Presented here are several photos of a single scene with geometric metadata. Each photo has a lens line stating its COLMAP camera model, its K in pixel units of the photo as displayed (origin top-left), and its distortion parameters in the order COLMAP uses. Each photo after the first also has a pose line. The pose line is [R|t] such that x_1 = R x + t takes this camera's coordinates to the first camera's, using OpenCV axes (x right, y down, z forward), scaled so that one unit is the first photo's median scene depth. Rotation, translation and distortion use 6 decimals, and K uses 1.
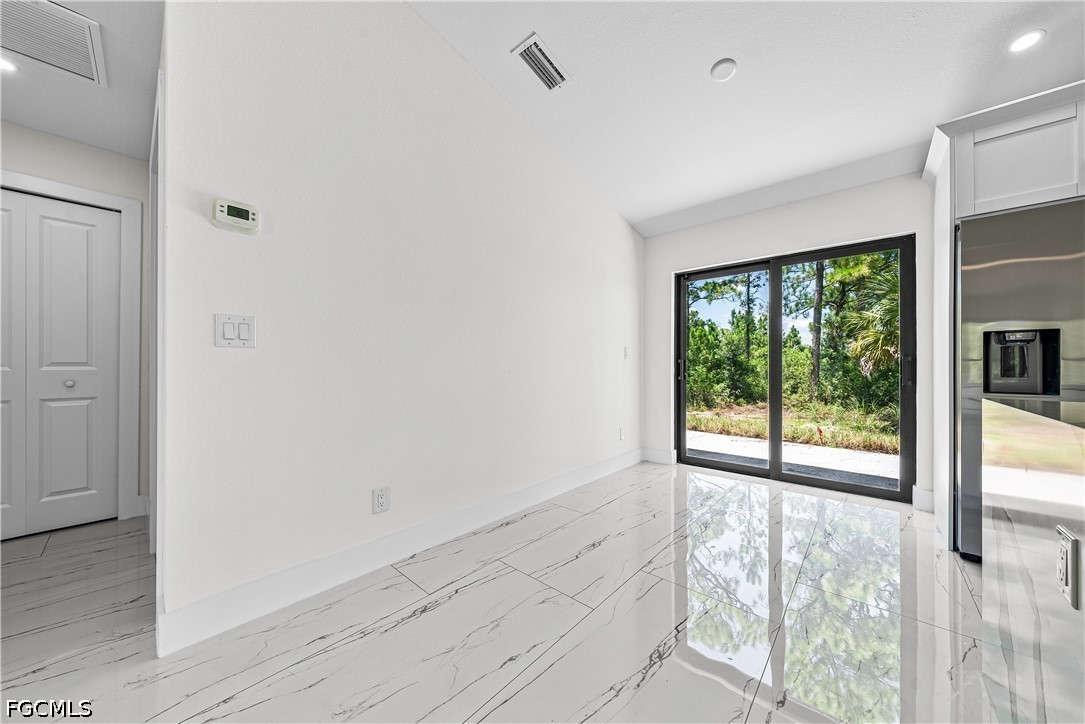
lens RADIAL K [[369.6, 0, 541.6], [0, 369.6, 364.0], [0, 0, 1]] dist [-0.002223, 0.000590]
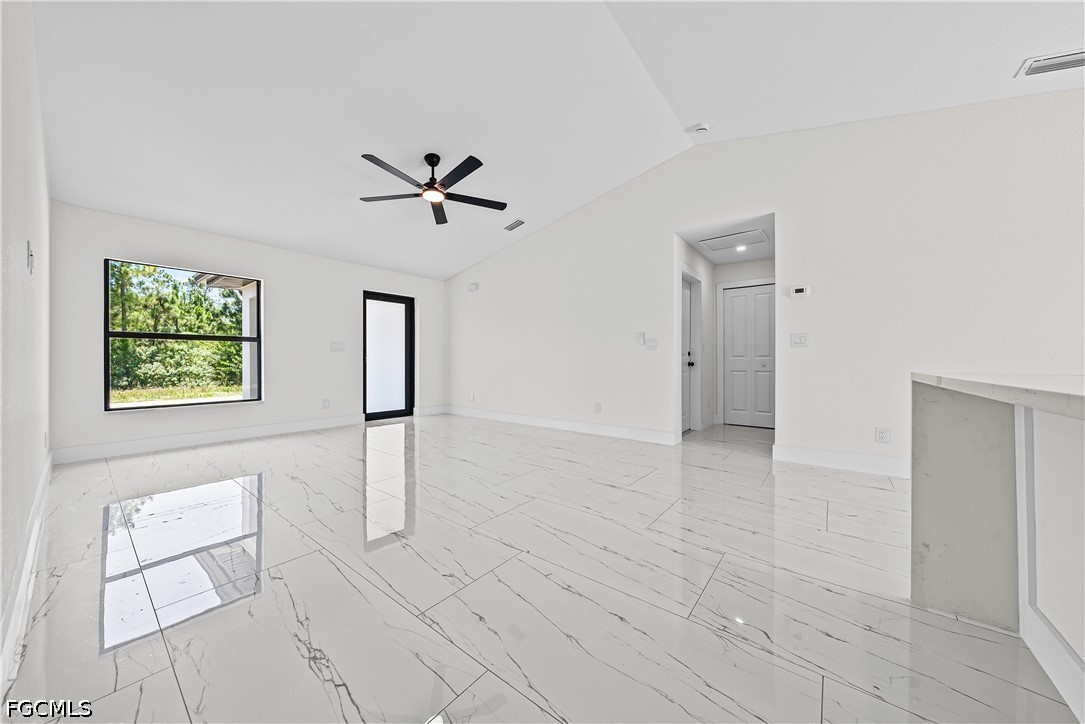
lens RADIAL K [[369.6, 0, 542.6], [0, 369.6, 359.1], [0, 0, 1]] dist [-0.002223, 0.000590]
pose [[0.059925, -0.004362, -0.998193, 0.563286], [-0.000272, 0.999990, -0.004386, 0.017398], [0.998203, 0.000534, 0.059923, -0.310886]]
